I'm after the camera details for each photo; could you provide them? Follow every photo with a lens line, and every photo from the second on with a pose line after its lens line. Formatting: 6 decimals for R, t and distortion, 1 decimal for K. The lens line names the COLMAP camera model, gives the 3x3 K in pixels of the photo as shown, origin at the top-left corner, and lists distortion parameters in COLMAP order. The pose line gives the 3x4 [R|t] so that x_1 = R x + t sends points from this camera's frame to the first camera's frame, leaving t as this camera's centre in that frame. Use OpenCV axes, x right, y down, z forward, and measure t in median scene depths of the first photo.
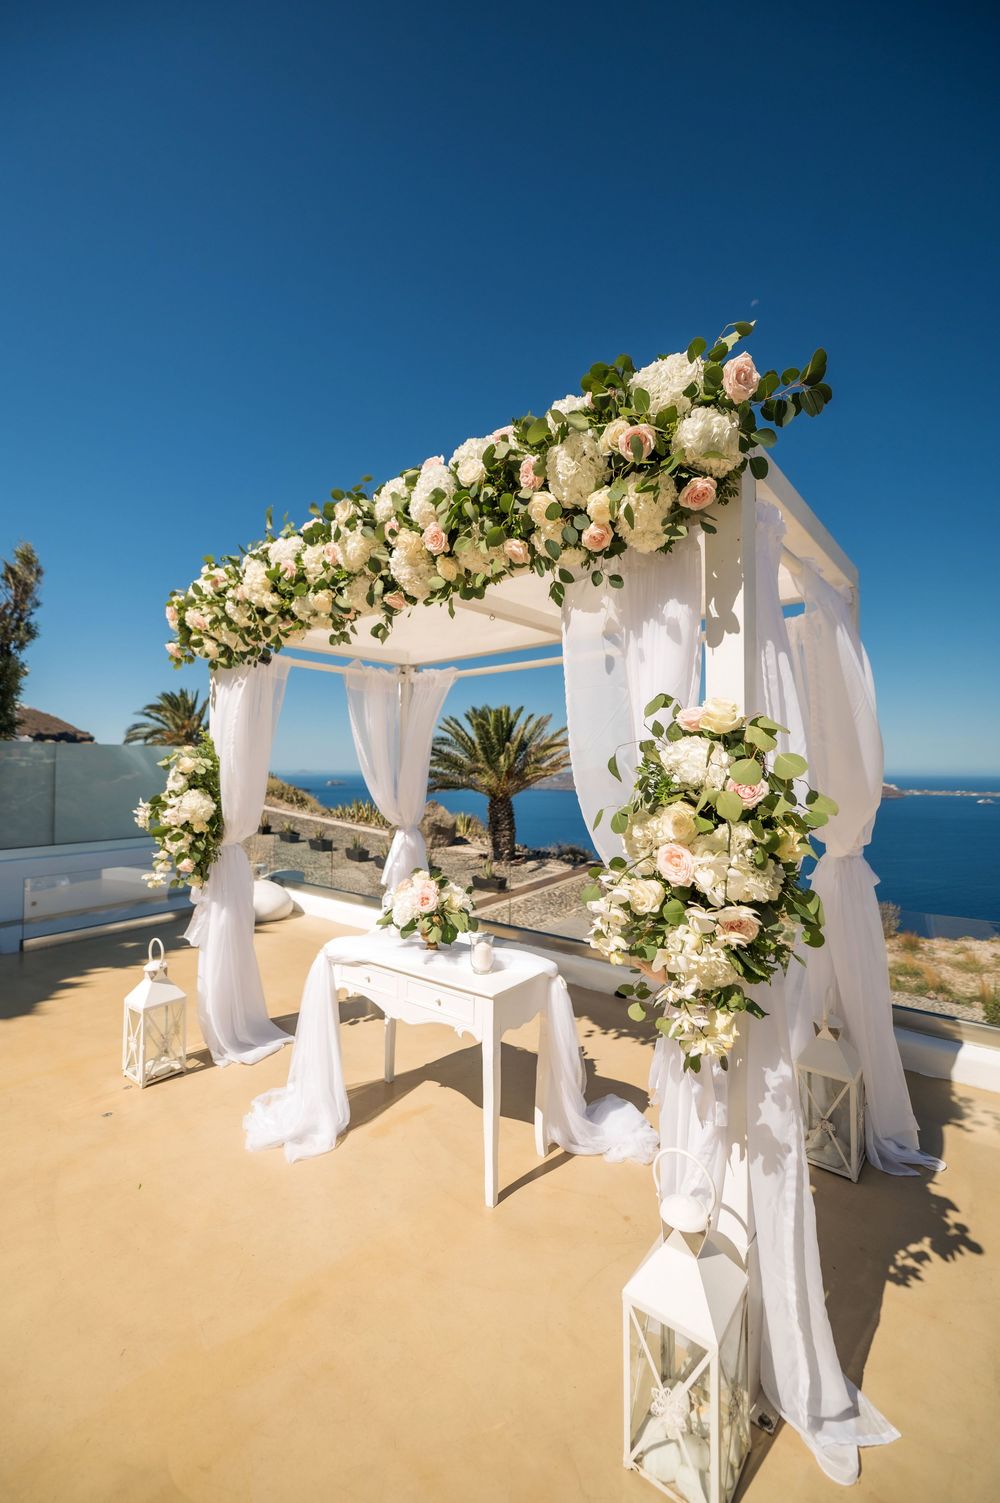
lens RADIAL K [[599.5, 0, 502.0], [0, 599.5, 748.3], [0, 0, 1]] dist [-0.000851, -0.000057]
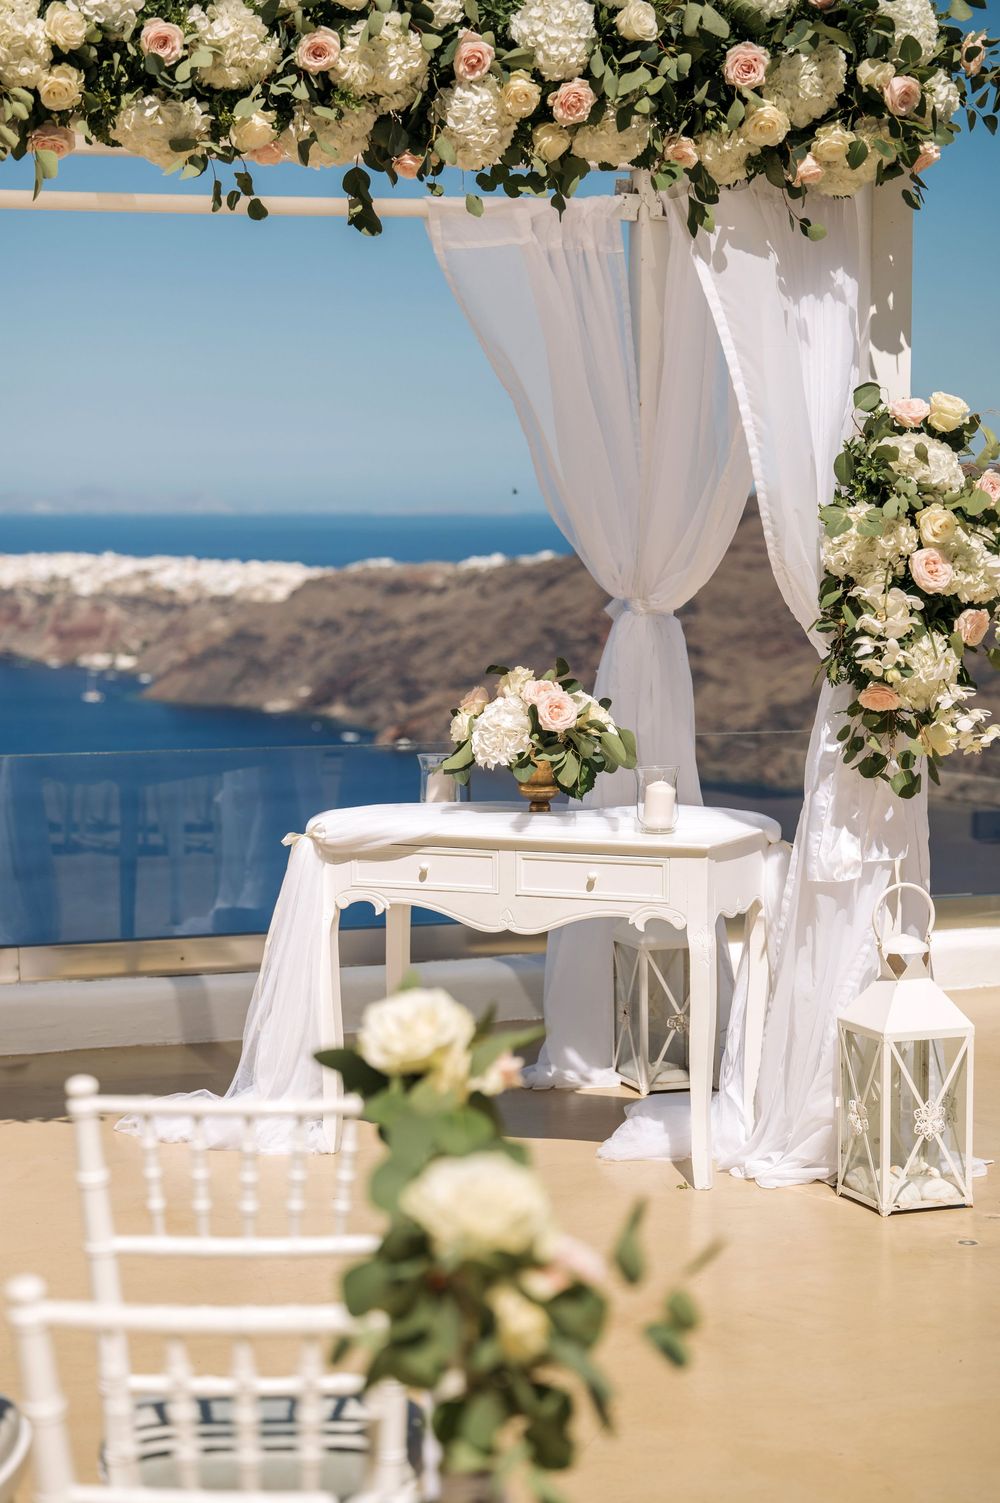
lens RADIAL K [[3230.1, 0, 490.6], [0, 3230.1, 749.9], [0, 0, 1]] dist [-0.001253, 0.000000]
pose [[0.512131, -0.070558, 0.856004, -3.931437], [-0.031175, 0.994436, 0.100620, -0.014374], [-0.858341, -0.078217, 0.507082, -0.892377]]
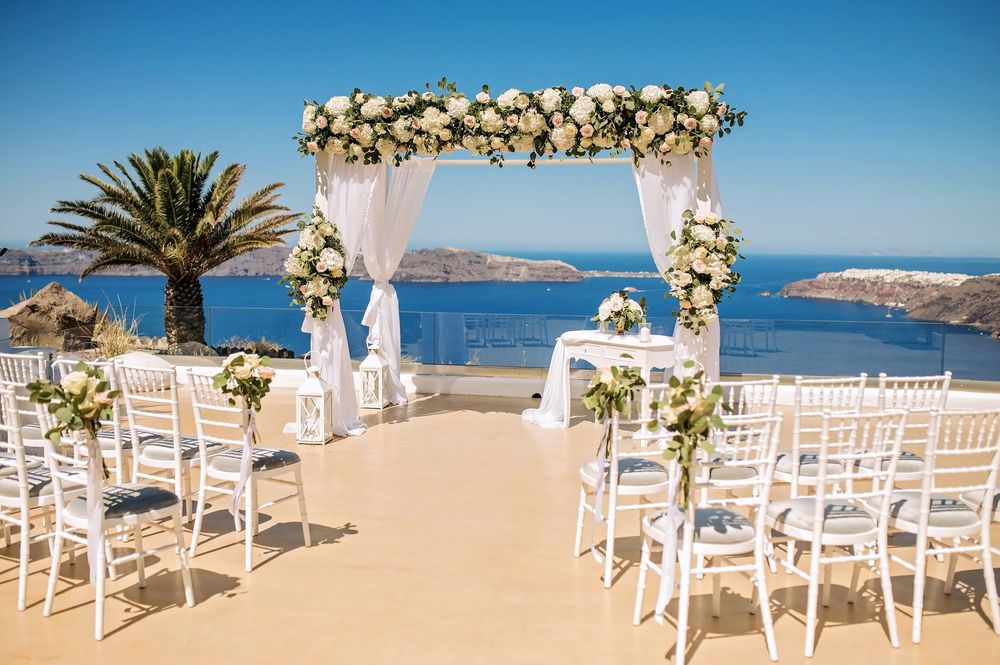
lens RADIAL K [[988.6, 0, 493.6], [0, 988.6, 329.4], [0, 0, 1]] dist [-0.047037, 0.000000]
pose [[0.876424, -0.035409, 0.480236, -2.774808], [-0.024783, 0.992654, 0.118420, -0.055568], [-0.480902, -0.115688, 0.869109, -2.653581]]
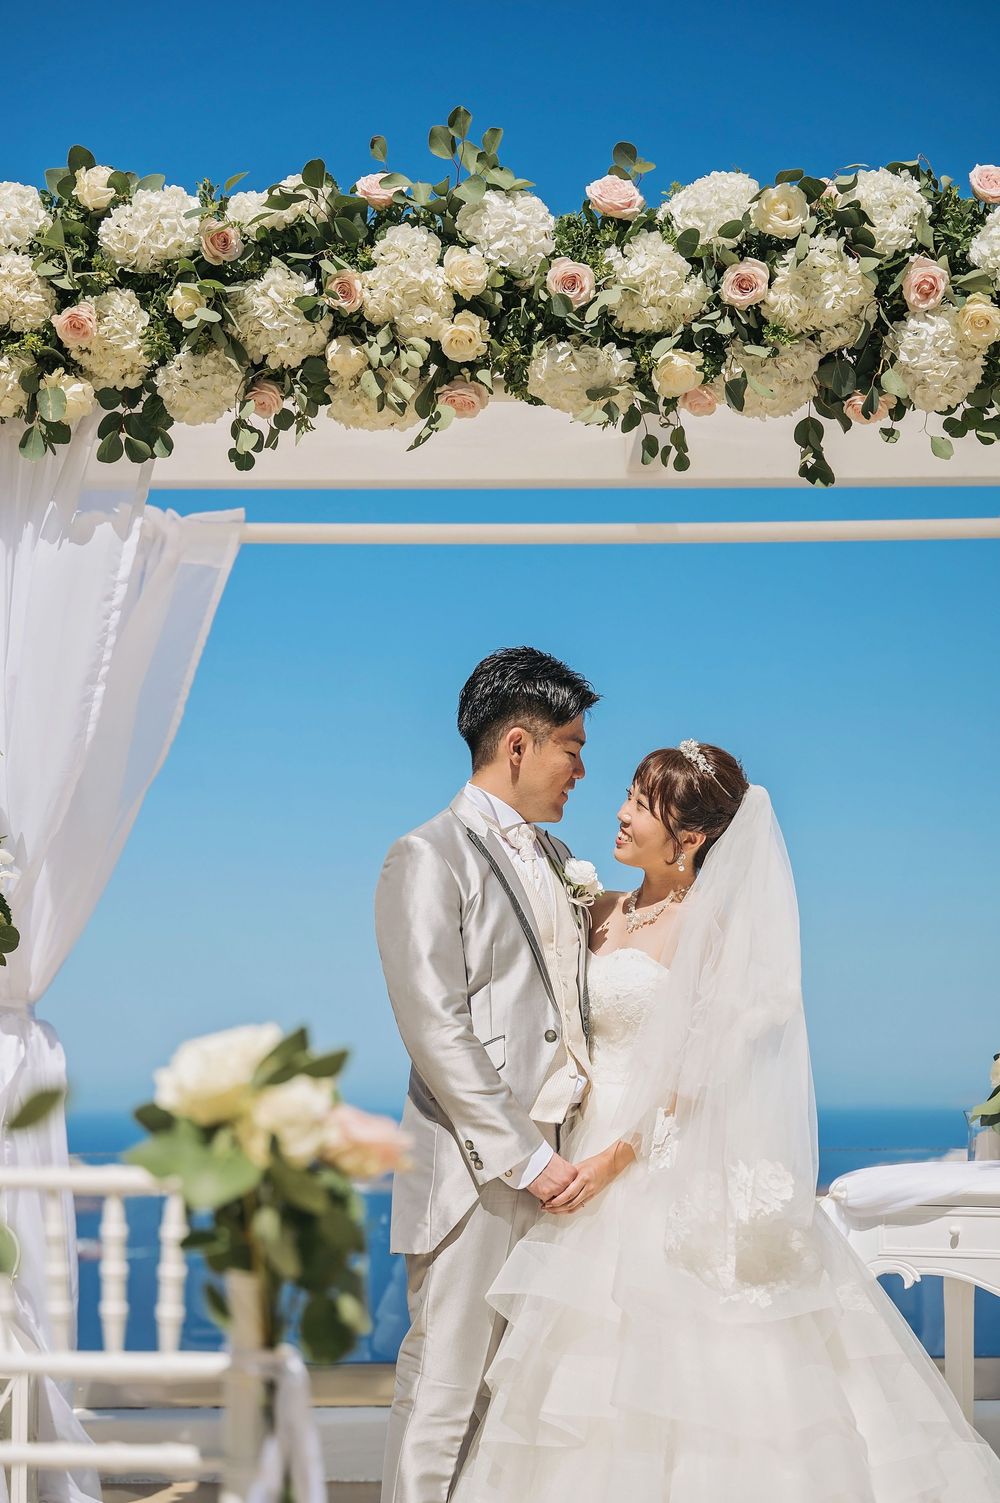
lens RADIAL K [[3187.1, 0, 497.3], [0, 3187.1, 746.7], [0, 0, 1]] dist [0.022276, 0.000000]
pose [[0.750319, 0.066946, 0.657678, -3.074710], [-0.015822, 0.996393, -0.083374, 0.377499], [-0.660887, 0.052151, 0.748671, -1.114323]]
